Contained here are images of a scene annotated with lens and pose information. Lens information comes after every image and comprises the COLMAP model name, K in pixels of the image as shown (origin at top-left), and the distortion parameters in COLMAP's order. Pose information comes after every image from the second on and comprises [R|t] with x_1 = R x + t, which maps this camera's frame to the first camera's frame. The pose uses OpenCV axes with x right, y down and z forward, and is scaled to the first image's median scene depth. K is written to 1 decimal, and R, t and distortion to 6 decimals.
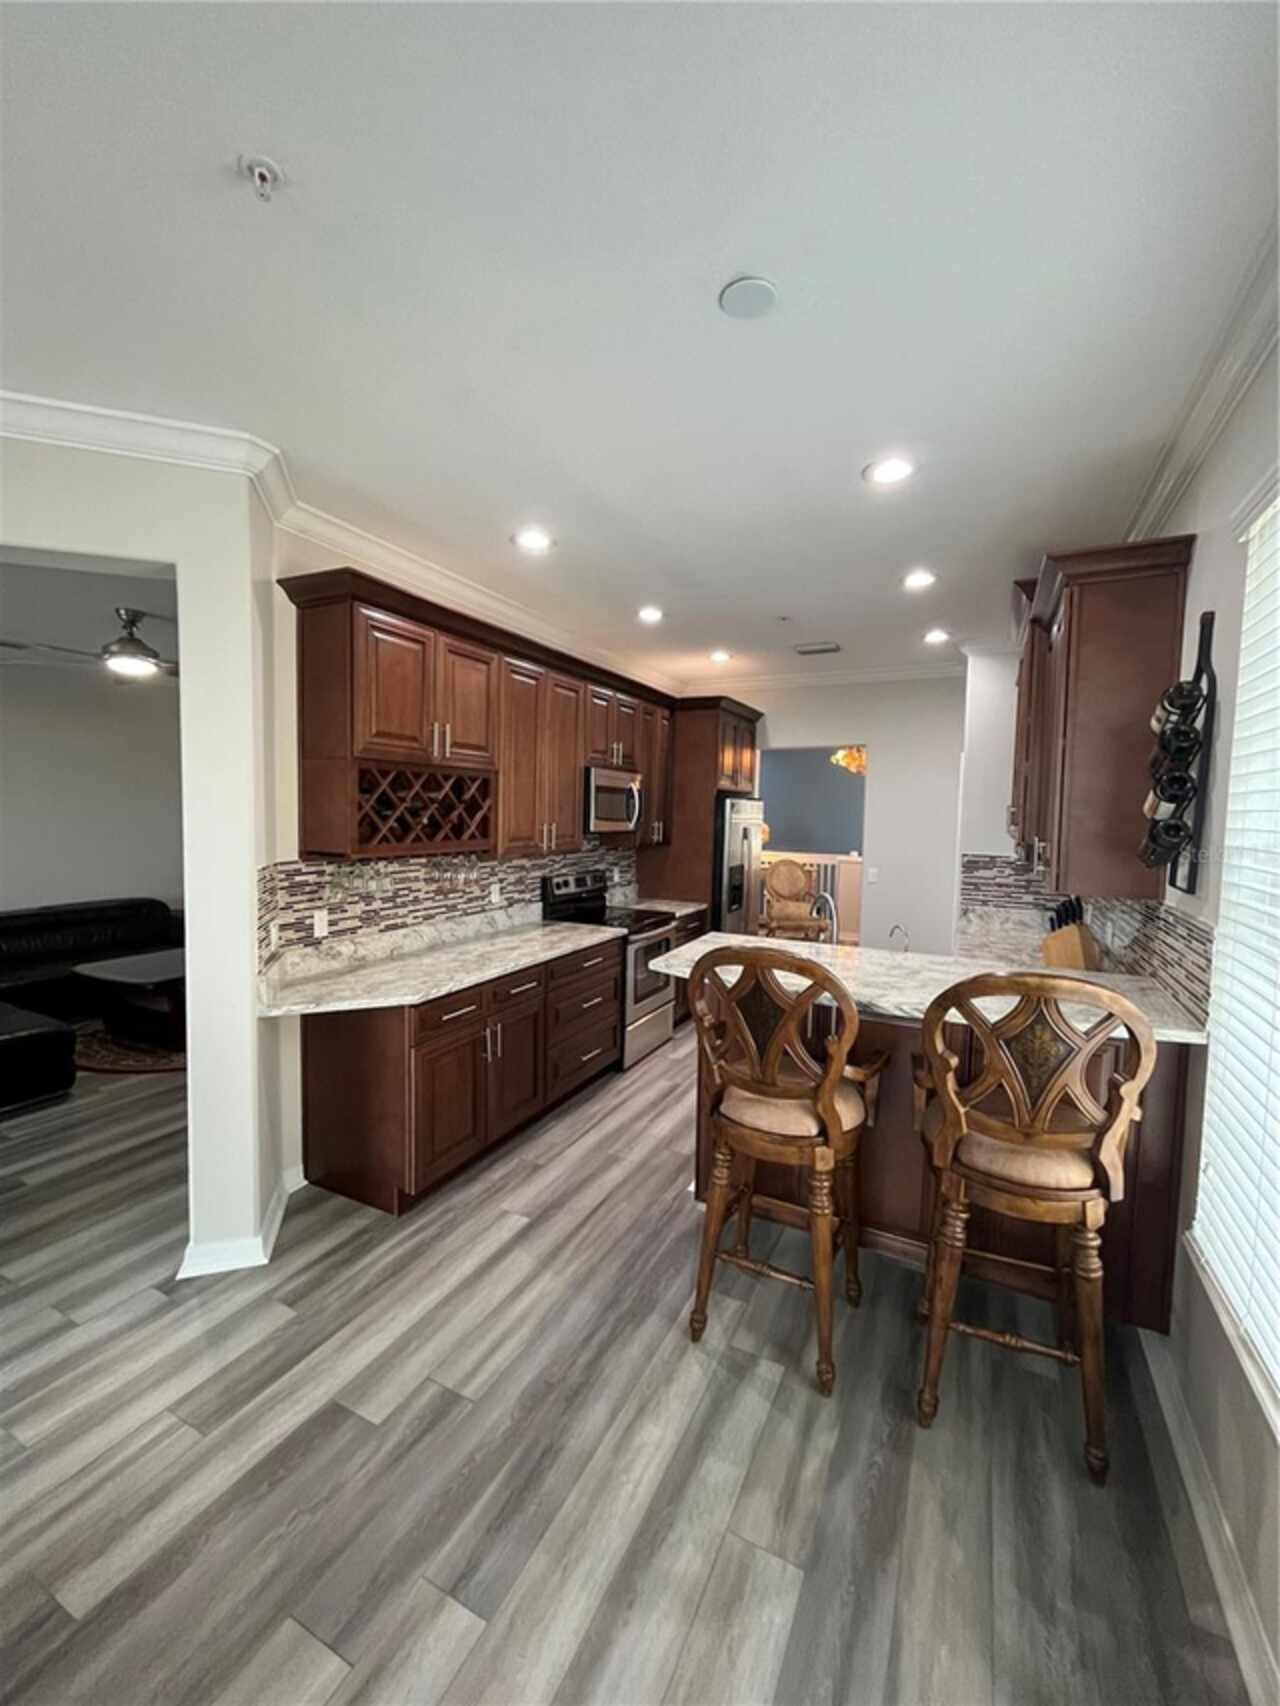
lens RADIAL K [[688.7, 0, 639.7], [0, 688.7, 856.8], [0, 0, 1]] dist [-0.004262, -0.000593]
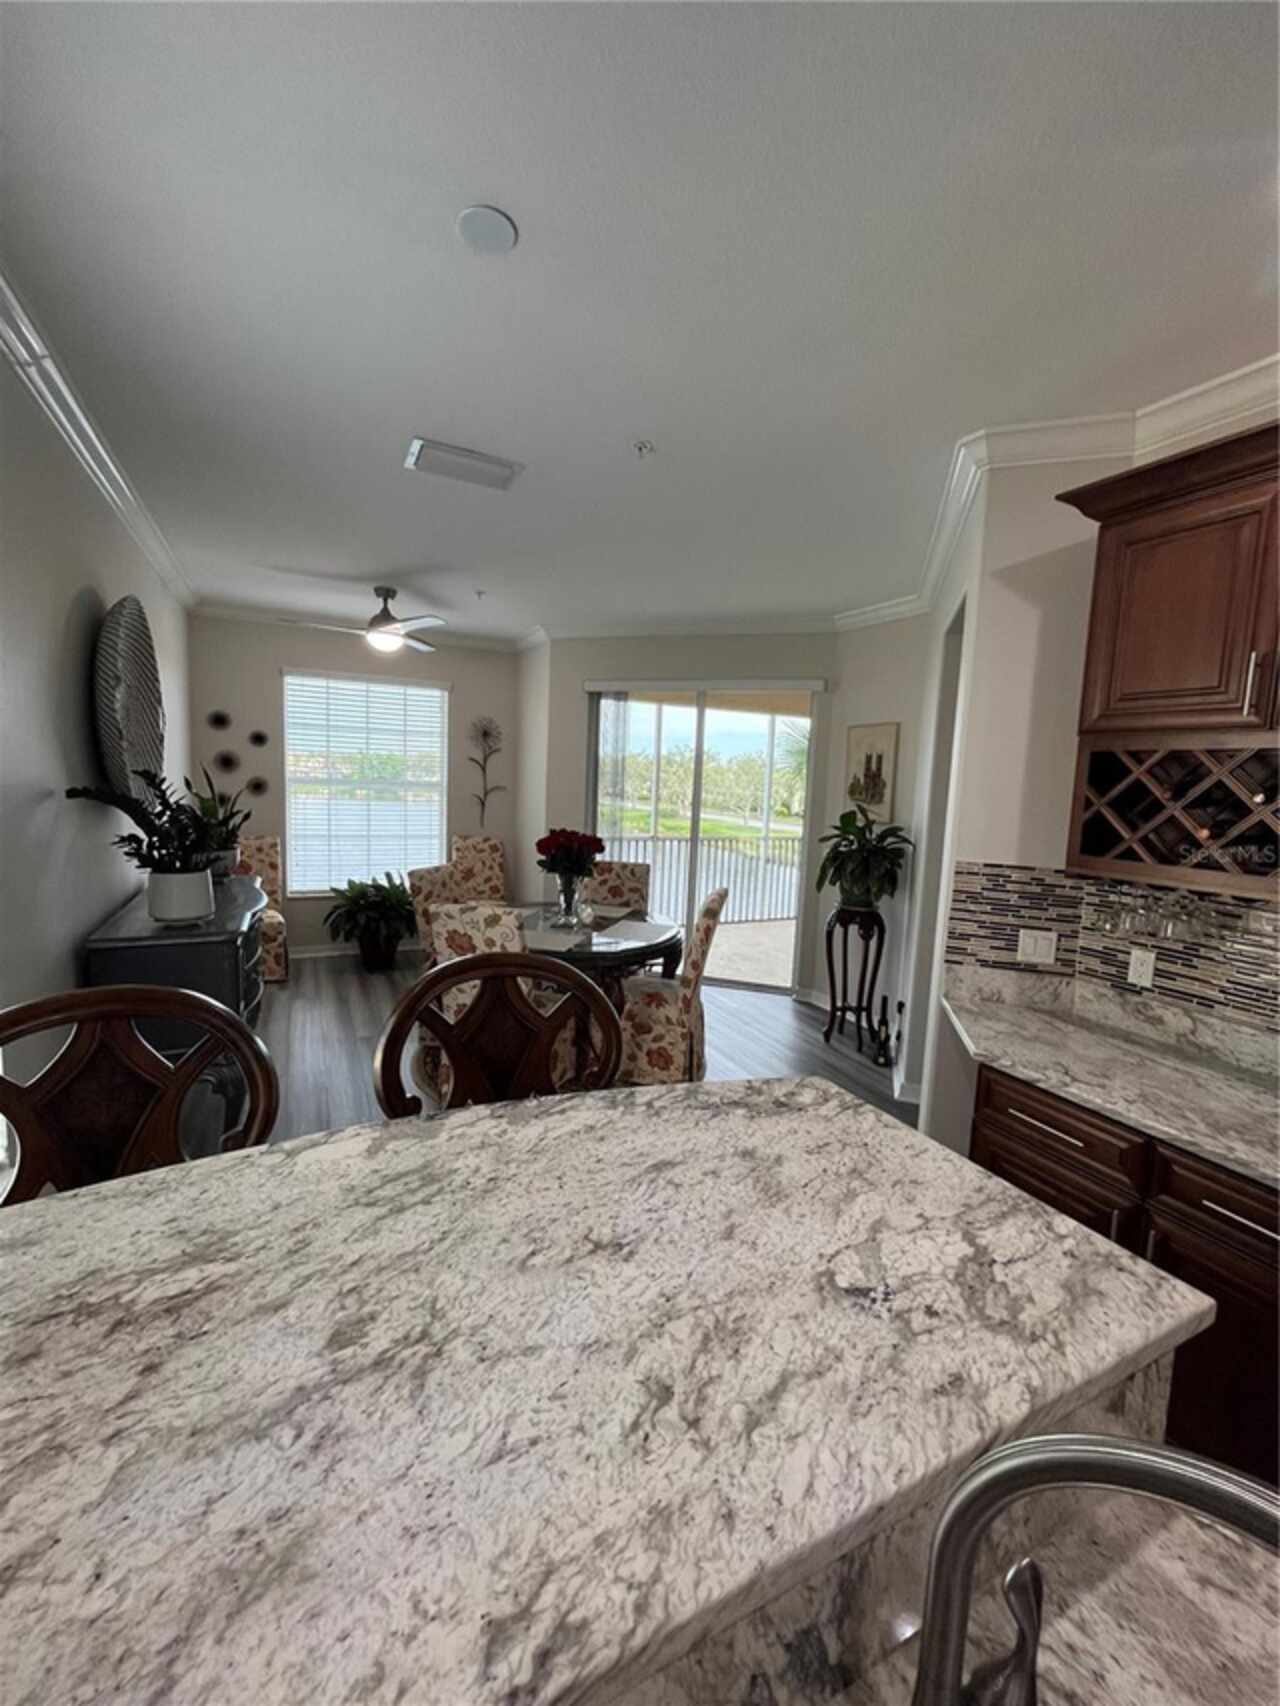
lens RADIAL K [[688.7, 0, 641.7], [0, 688.7, 849.3], [0, 0, 1]] dist [-0.004262, -0.000593]
pose [[-0.596943, 0.040676, -0.801252, 0.439081], [-0.103872, 0.986389, 0.127461, -0.065256], [0.795531, 0.159315, -0.584593, 1.002893]]
